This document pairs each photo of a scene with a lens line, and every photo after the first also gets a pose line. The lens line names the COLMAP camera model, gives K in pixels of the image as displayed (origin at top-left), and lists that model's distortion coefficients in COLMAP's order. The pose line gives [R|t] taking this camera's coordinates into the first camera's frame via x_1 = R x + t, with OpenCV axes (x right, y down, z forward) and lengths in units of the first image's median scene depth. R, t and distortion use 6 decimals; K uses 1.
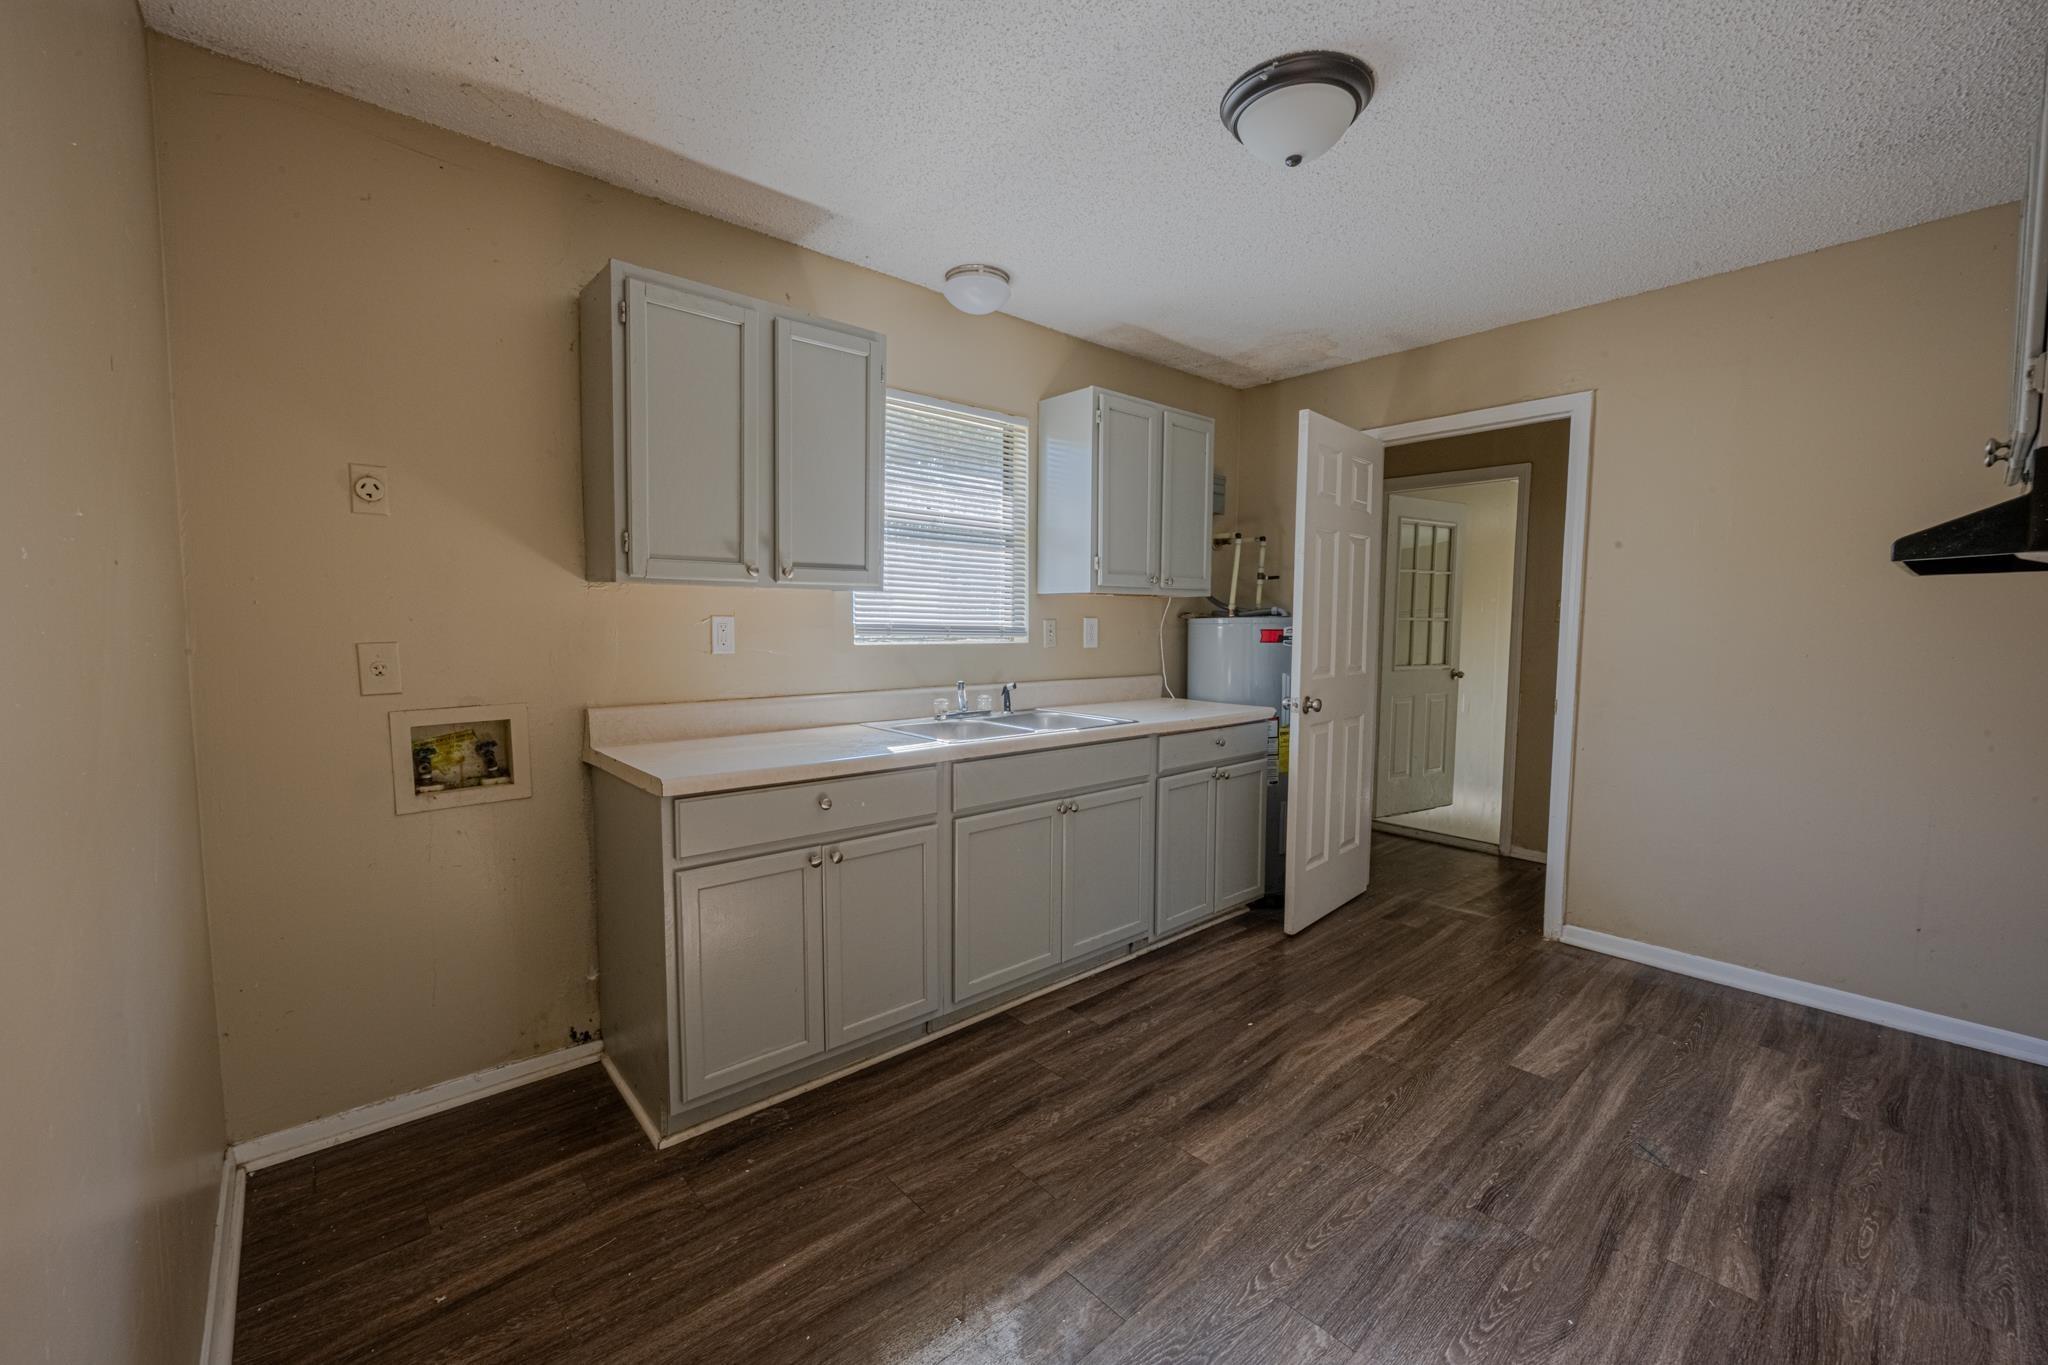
lens RADIAL K [[819.5, 0, 1017.7], [0, 819.5, 676.8], [0, 0, 1]] dist [0.000615, 0.000215]
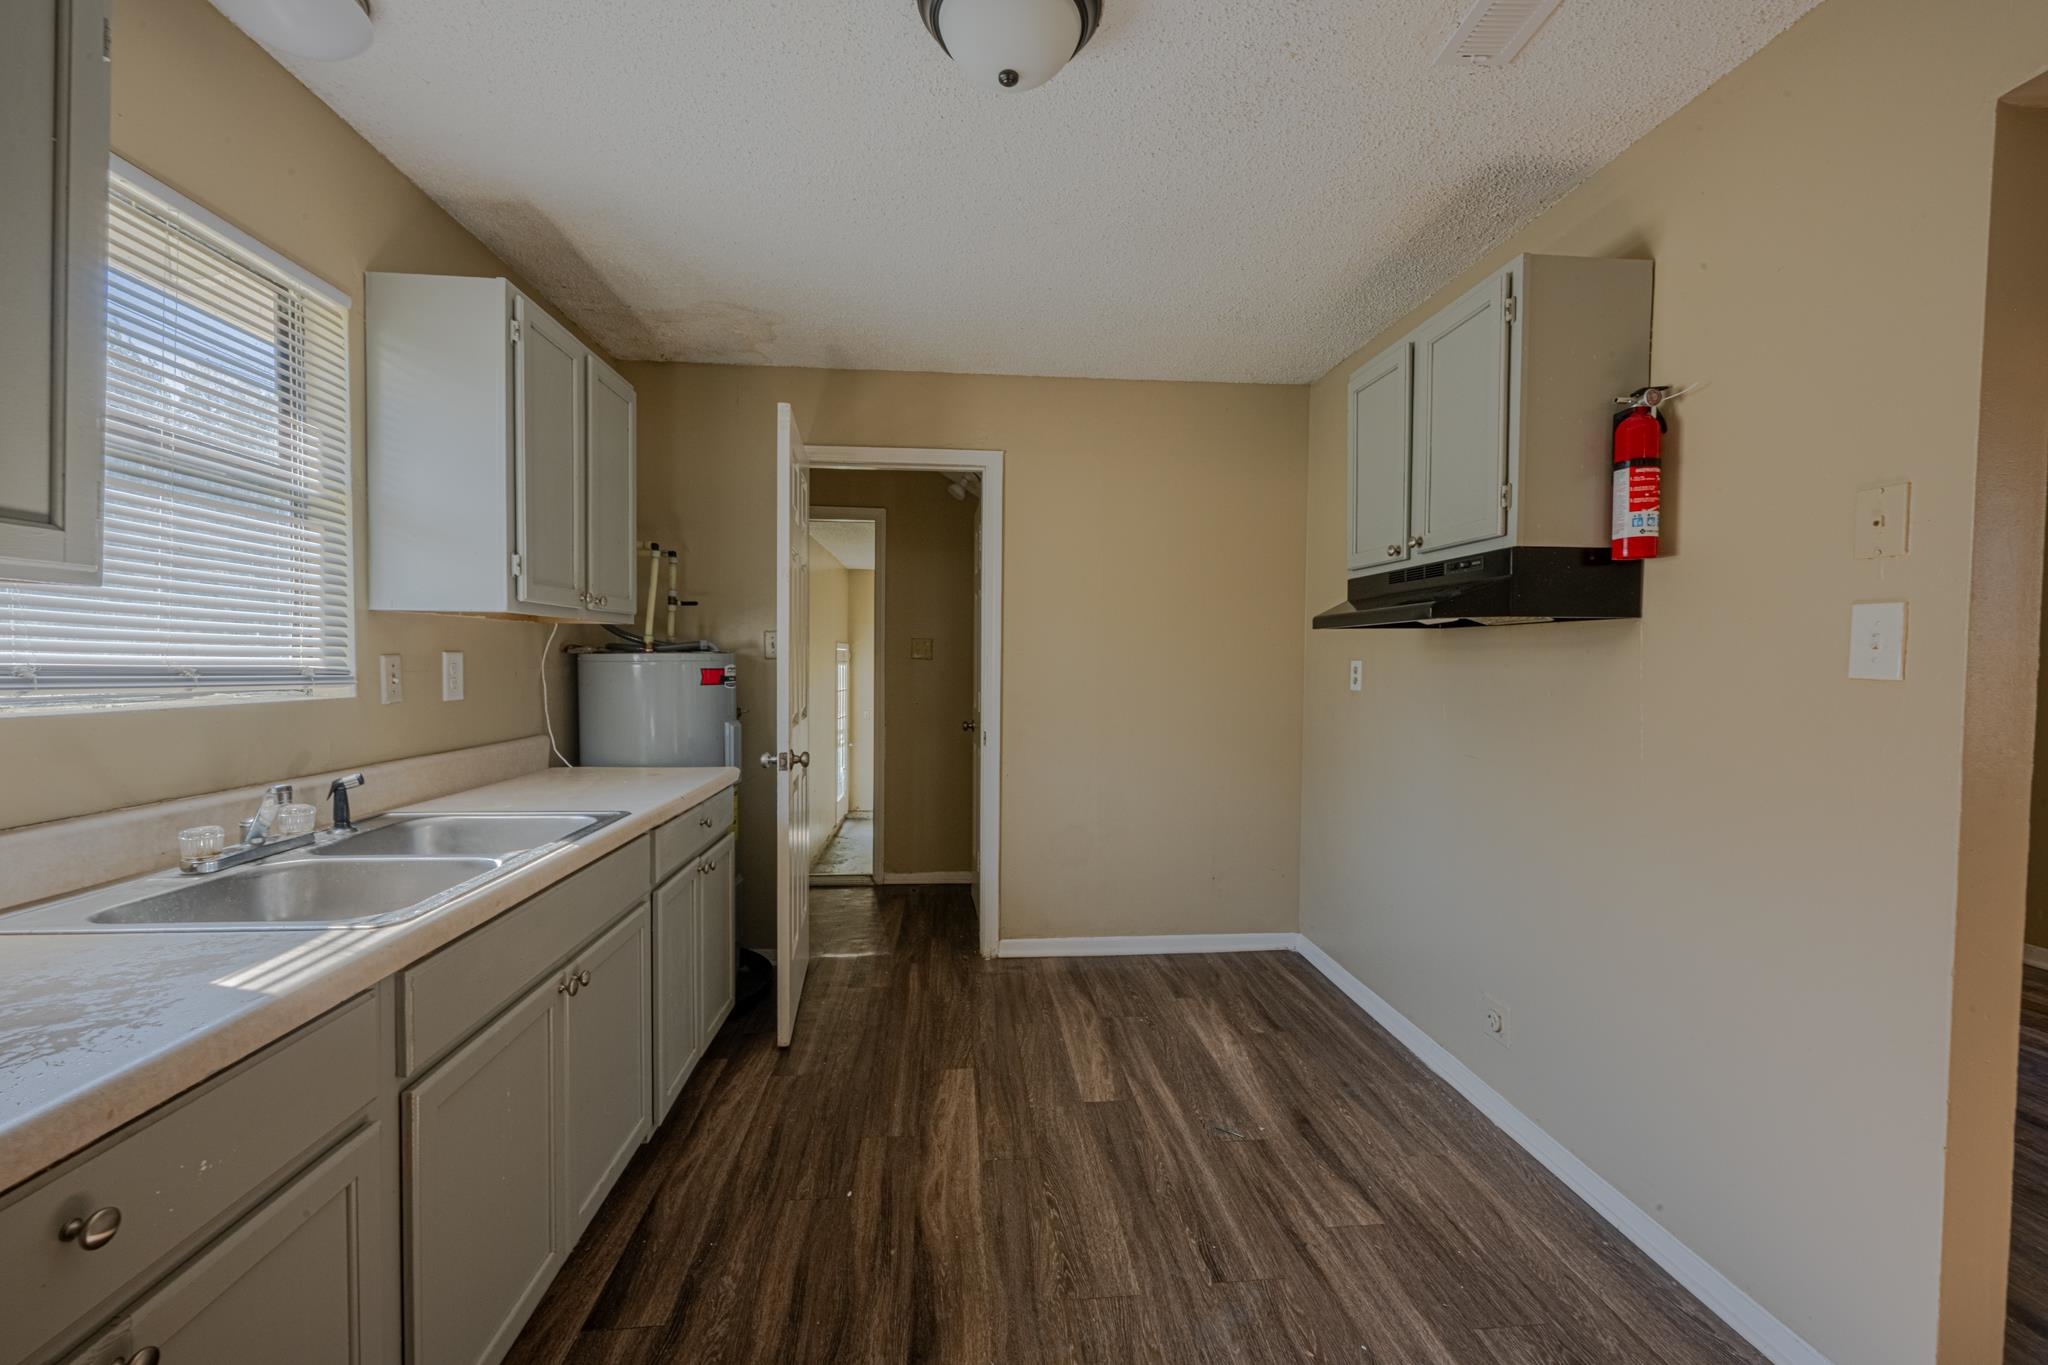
lens RADIAL K [[819.5, 0, 1020.5], [0, 819.5, 679.9], [0, 0, 1]] dist [0.000615, 0.000215]
pose [[0.588515, -0.020408, 0.808229, -0.193456], [0.050209, 0.998674, -0.011343, -0.027484], [-0.806926, 0.047256, 0.588760, 0.352387]]
